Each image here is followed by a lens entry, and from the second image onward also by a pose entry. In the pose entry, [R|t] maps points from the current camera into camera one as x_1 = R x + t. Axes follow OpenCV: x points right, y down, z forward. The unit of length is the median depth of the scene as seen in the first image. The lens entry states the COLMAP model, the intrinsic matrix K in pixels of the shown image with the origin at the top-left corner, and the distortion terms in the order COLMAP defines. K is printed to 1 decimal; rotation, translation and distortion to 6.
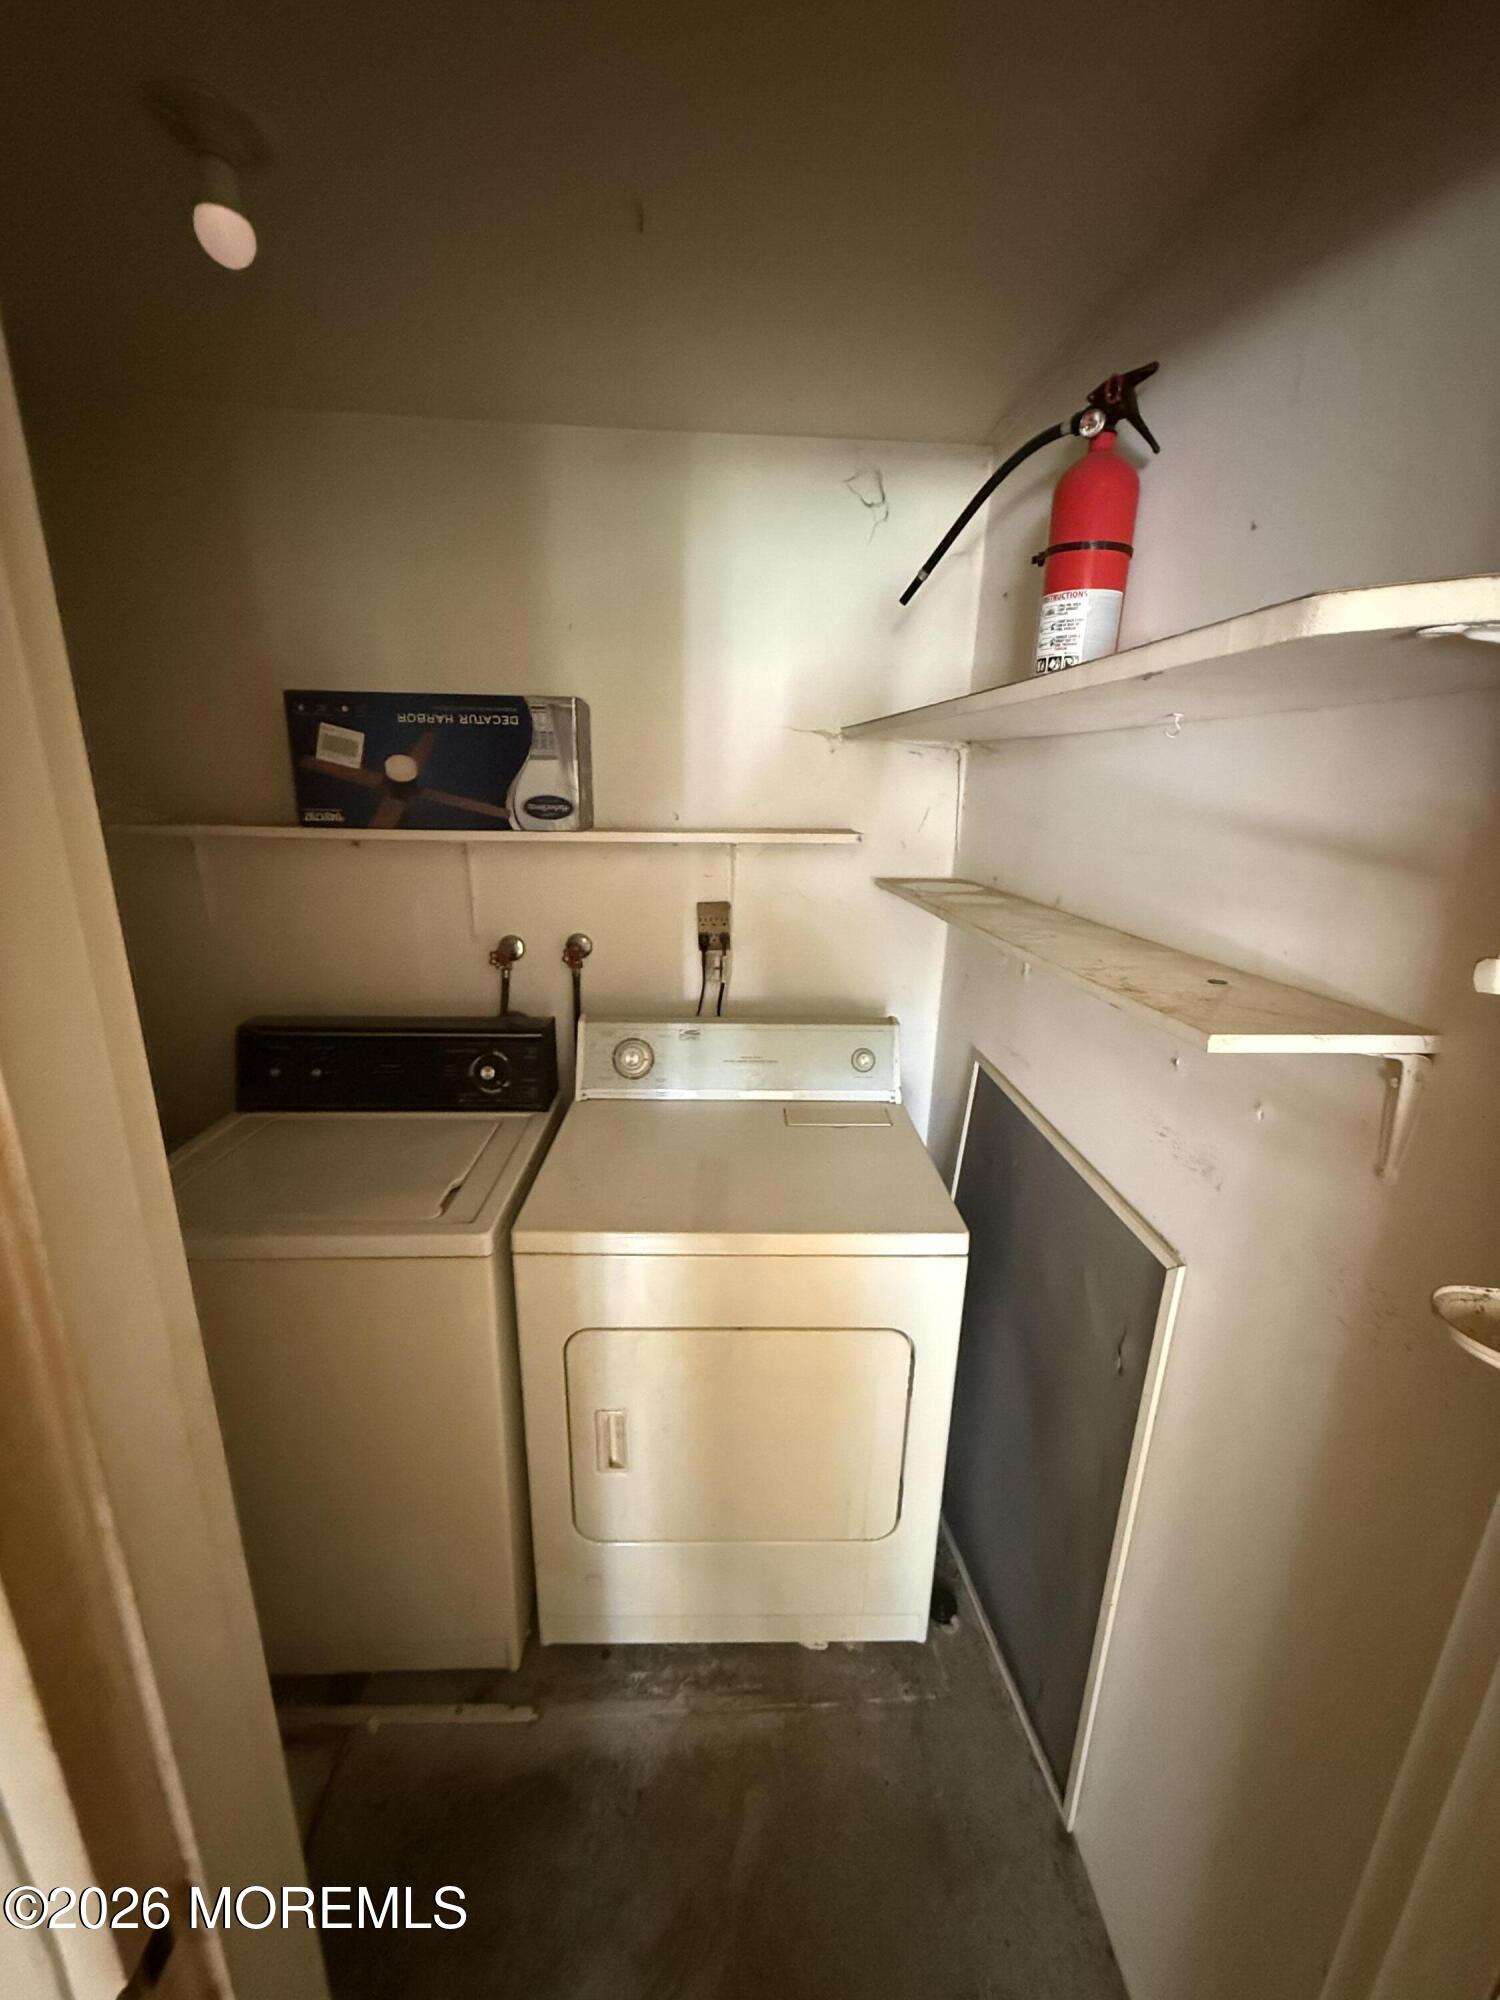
lens RADIAL K [[793.5, 0, 748.5], [0, 793.5, 994.9], [0, 0, 1]] dist [0.000176, -0.000696]
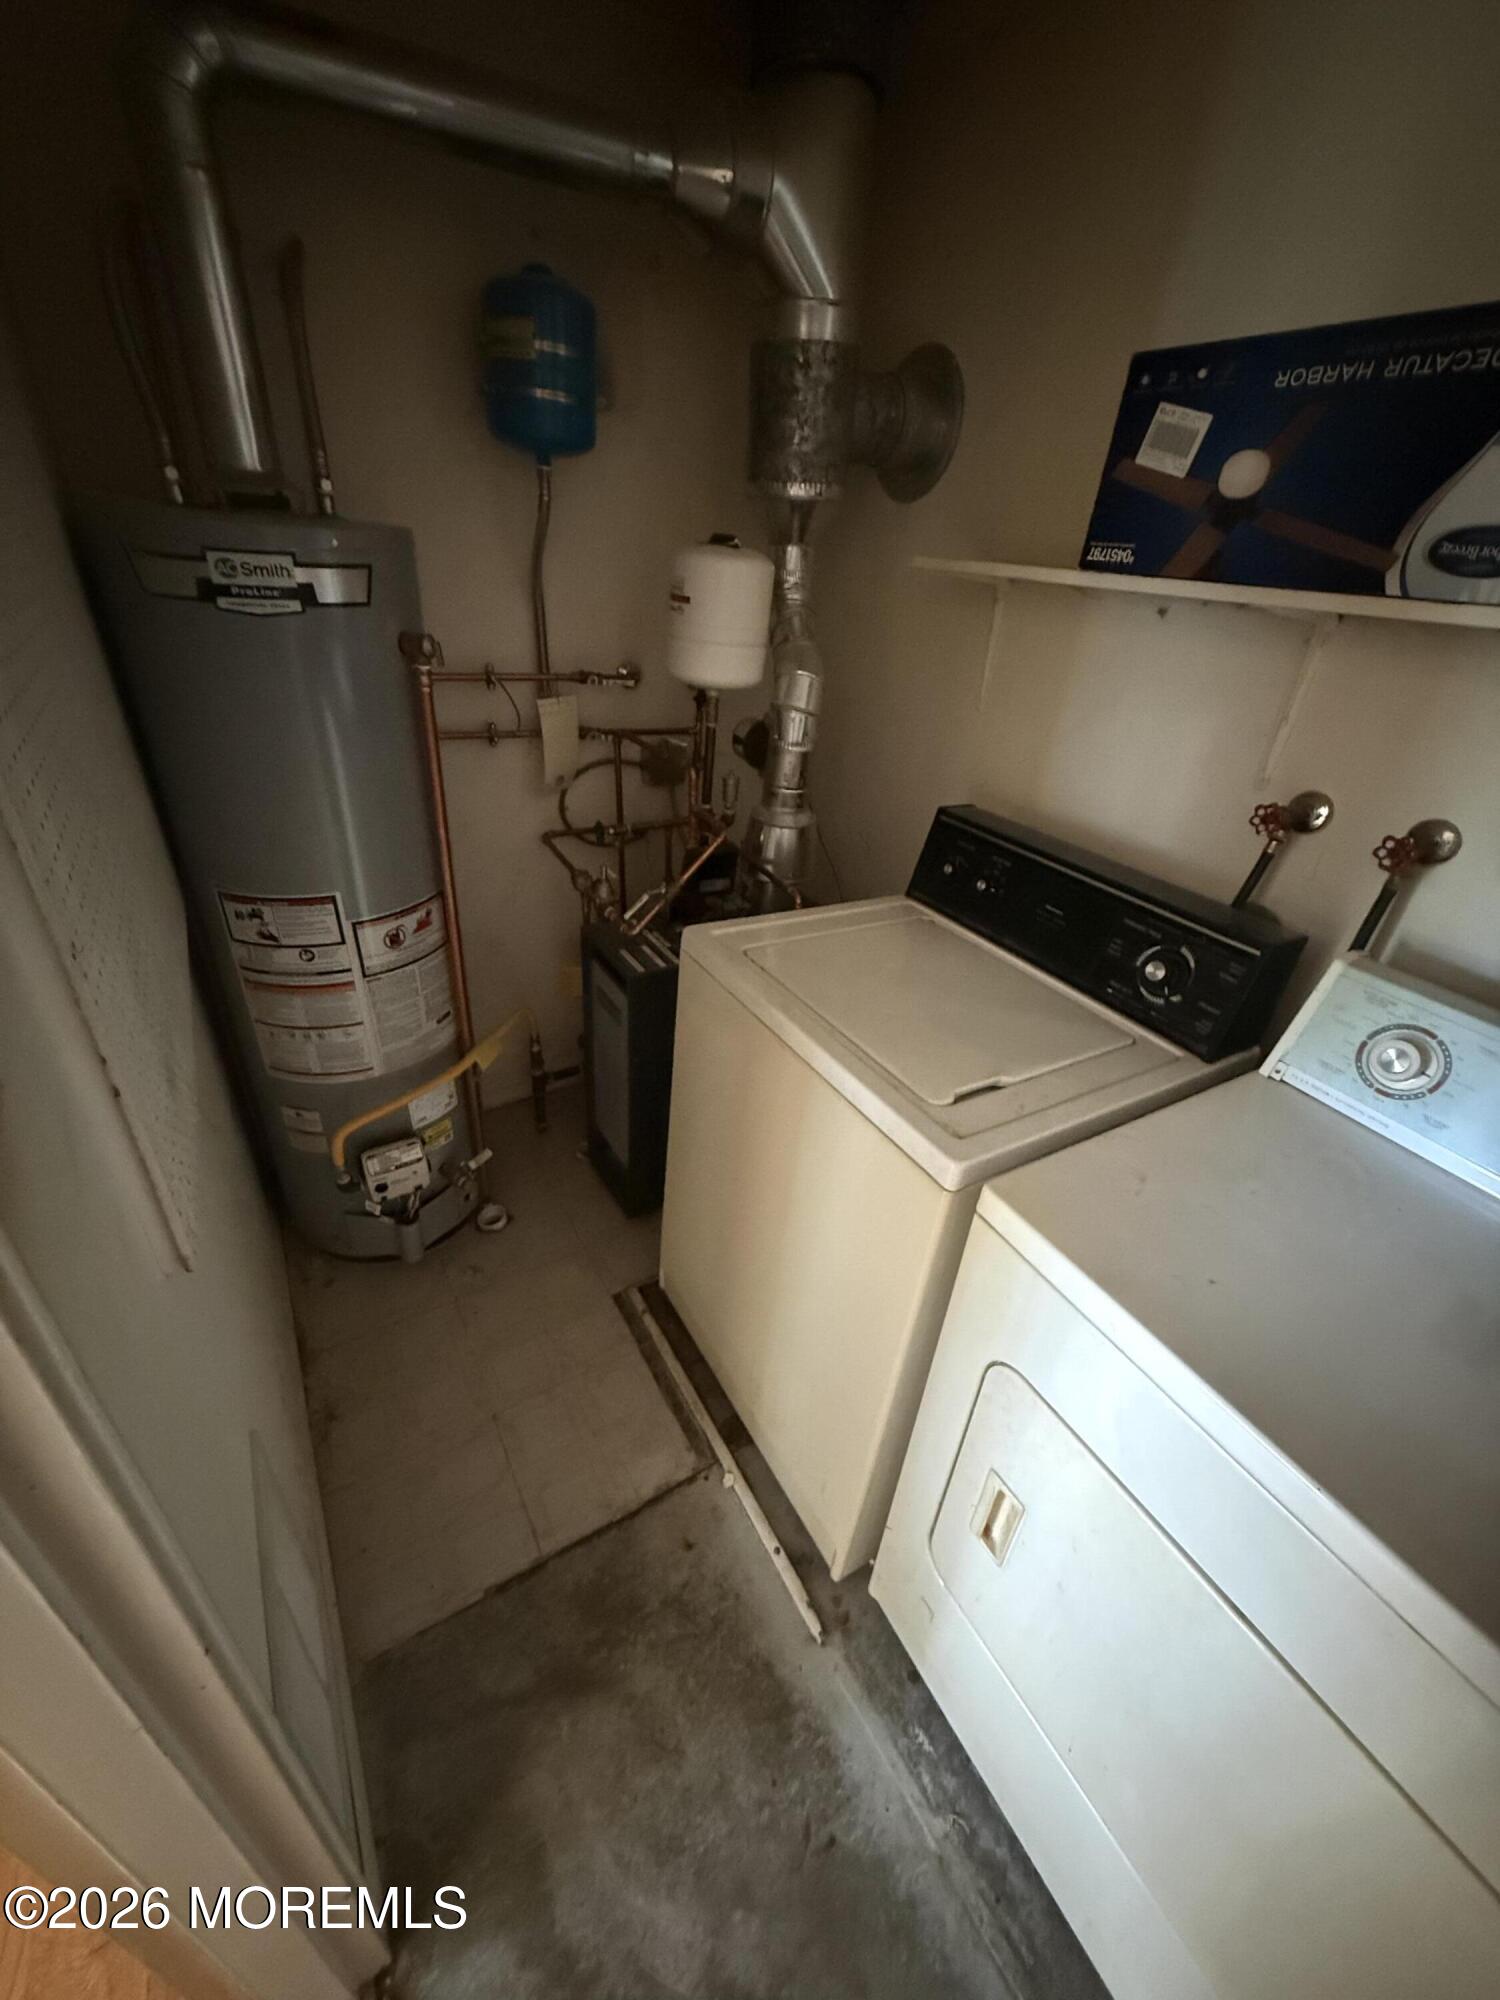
lens RADIAL K [[793.5, 0, 748.5], [0, 793.5, 994.9], [0, 0, 1]] dist [0.000176, -0.000696]
pose [[0.478491, 0.450043, -0.753994, 0.035386], [-0.300320, 0.890766, 0.341093, -0.013808], [0.825139, 0.063229, 0.561380, 0.342954]]
